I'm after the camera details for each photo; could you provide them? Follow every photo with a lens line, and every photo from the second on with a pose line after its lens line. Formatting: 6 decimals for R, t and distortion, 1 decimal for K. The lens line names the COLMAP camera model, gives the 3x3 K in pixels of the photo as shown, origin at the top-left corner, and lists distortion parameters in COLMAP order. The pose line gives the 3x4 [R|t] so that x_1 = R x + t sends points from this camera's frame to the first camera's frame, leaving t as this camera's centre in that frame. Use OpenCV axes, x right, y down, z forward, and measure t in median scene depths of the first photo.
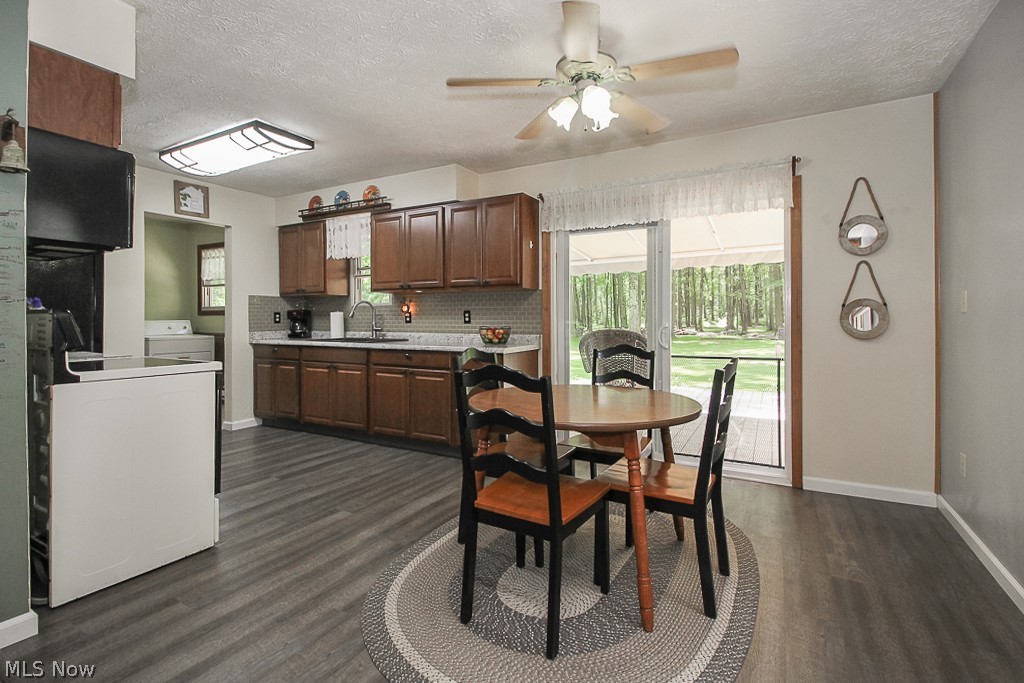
lens RADIAL K [[482.1, 0, 510.8], [0, 482.1, 322.8], [0, 0, 1]] dist [0.003594, -0.008085]
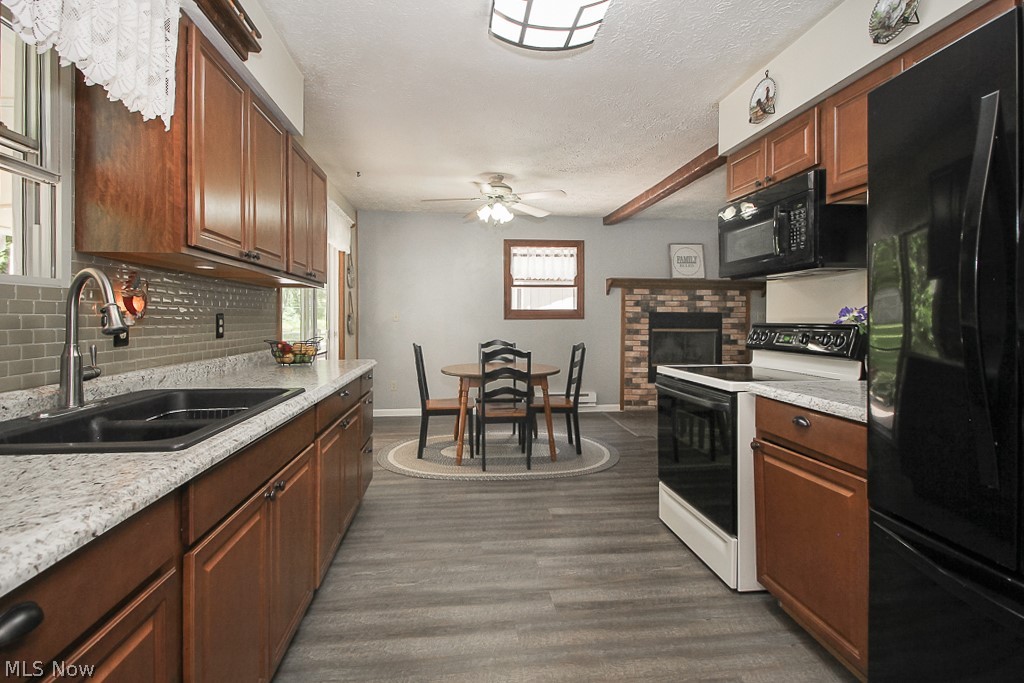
lens RADIAL K [[482.1, 0, 510.8], [0, 482.1, 322.8], [0, 0, 1]] dist [0.003594, -0.008085]
pose [[-0.596287, 0.001225, 0.802771, -0.785213], [0.007596, 0.999963, 0.004117, -0.017069], [-0.802736, 0.008553, -0.596274, 1.170913]]
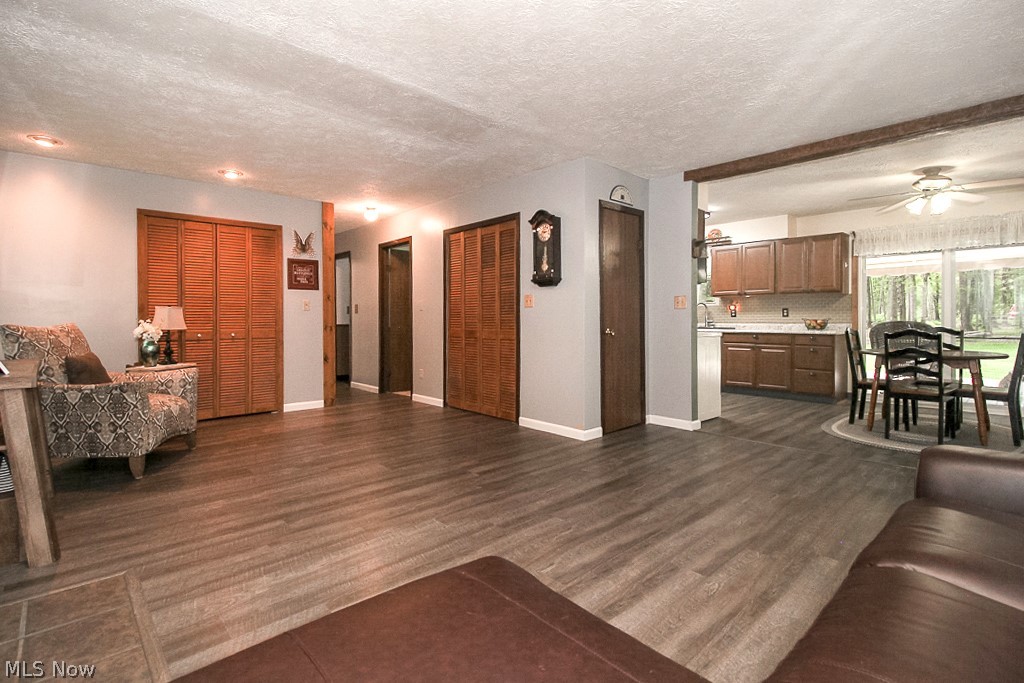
lens RADIAL K [[482.1, 0, 510.8], [0, 482.1, 322.8], [0, 0, 1]] dist [0.003594, -0.008085]
pose [[0.947181, 0.002704, -0.320688, -0.463339], [-0.003489, 0.999992, -0.001872, 0.028182], [0.320681, 0.002892, 0.947183, -0.774192]]
